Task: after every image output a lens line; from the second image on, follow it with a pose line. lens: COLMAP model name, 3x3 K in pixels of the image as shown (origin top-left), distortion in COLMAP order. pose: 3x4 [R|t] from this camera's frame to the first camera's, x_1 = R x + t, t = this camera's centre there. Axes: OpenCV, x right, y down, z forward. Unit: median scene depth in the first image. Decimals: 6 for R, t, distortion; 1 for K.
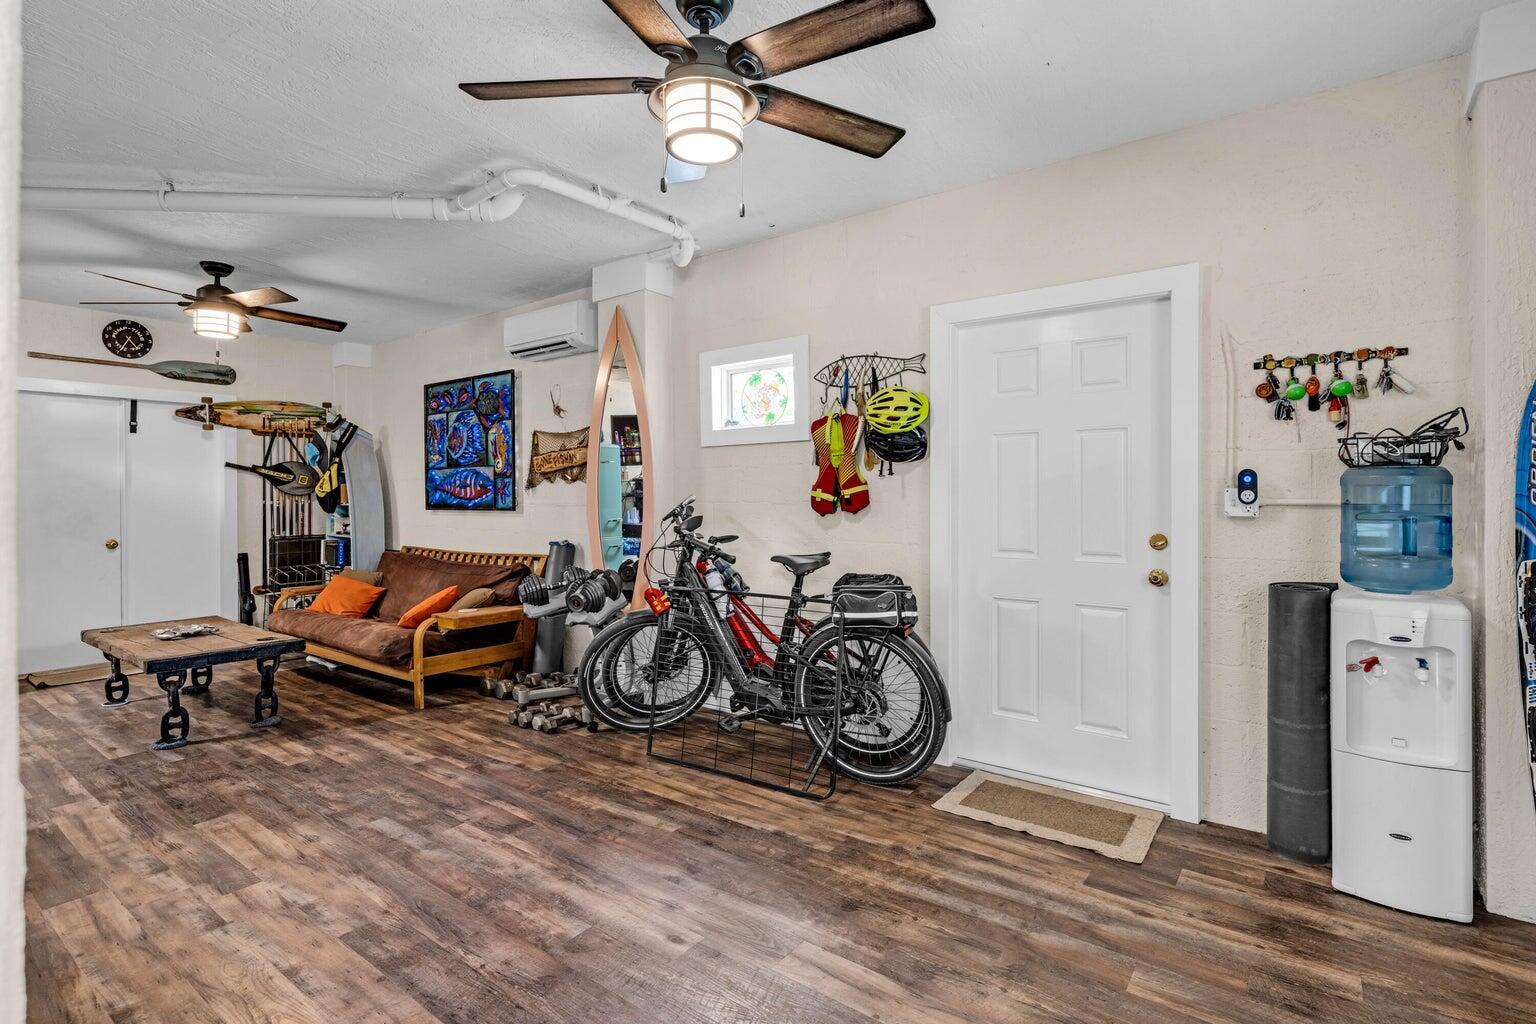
lens RADIAL K [[735.5, 0, 769.6], [0, 735.5, 504.2], [0, 0, 1]] dist [0.001491, 0.000132]
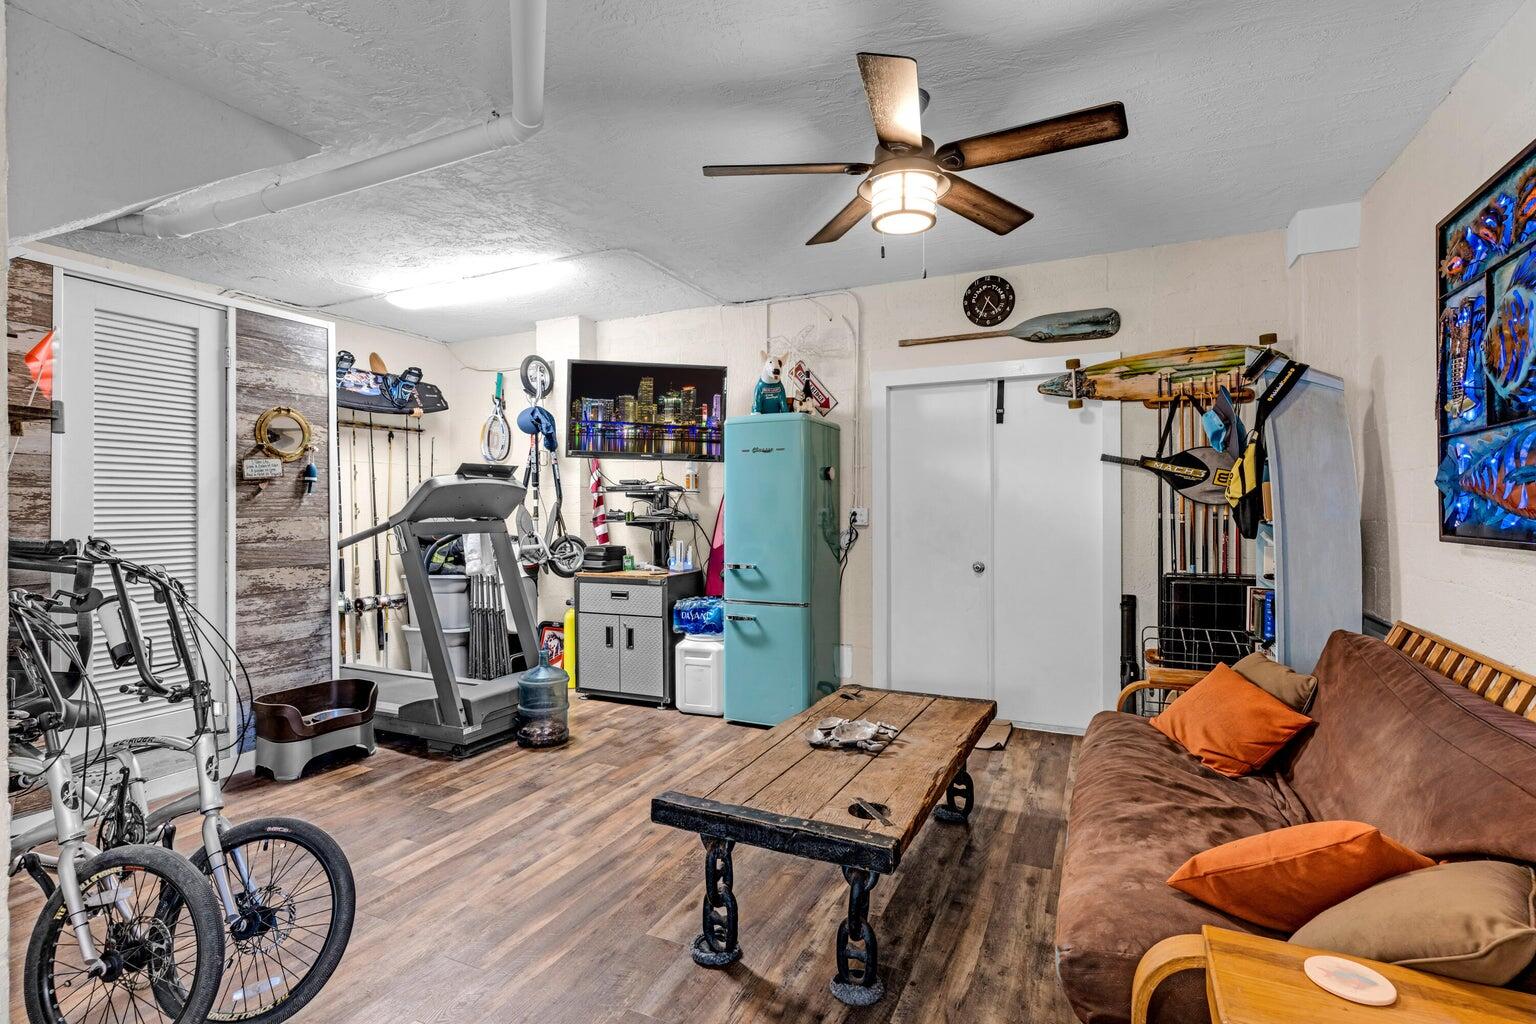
lens RADIAL K [[735.5, 0, 767.2], [0, 735.5, 505.8], [0, 0, 1]] dist [0.001491, 0.000132]
pose [[0.211899, -0.000237, -0.977292, -0.156904], [-0.008290, 0.999964, -0.002040, -0.007191], [0.977256, 0.008534, 0.211889, 0.559420]]
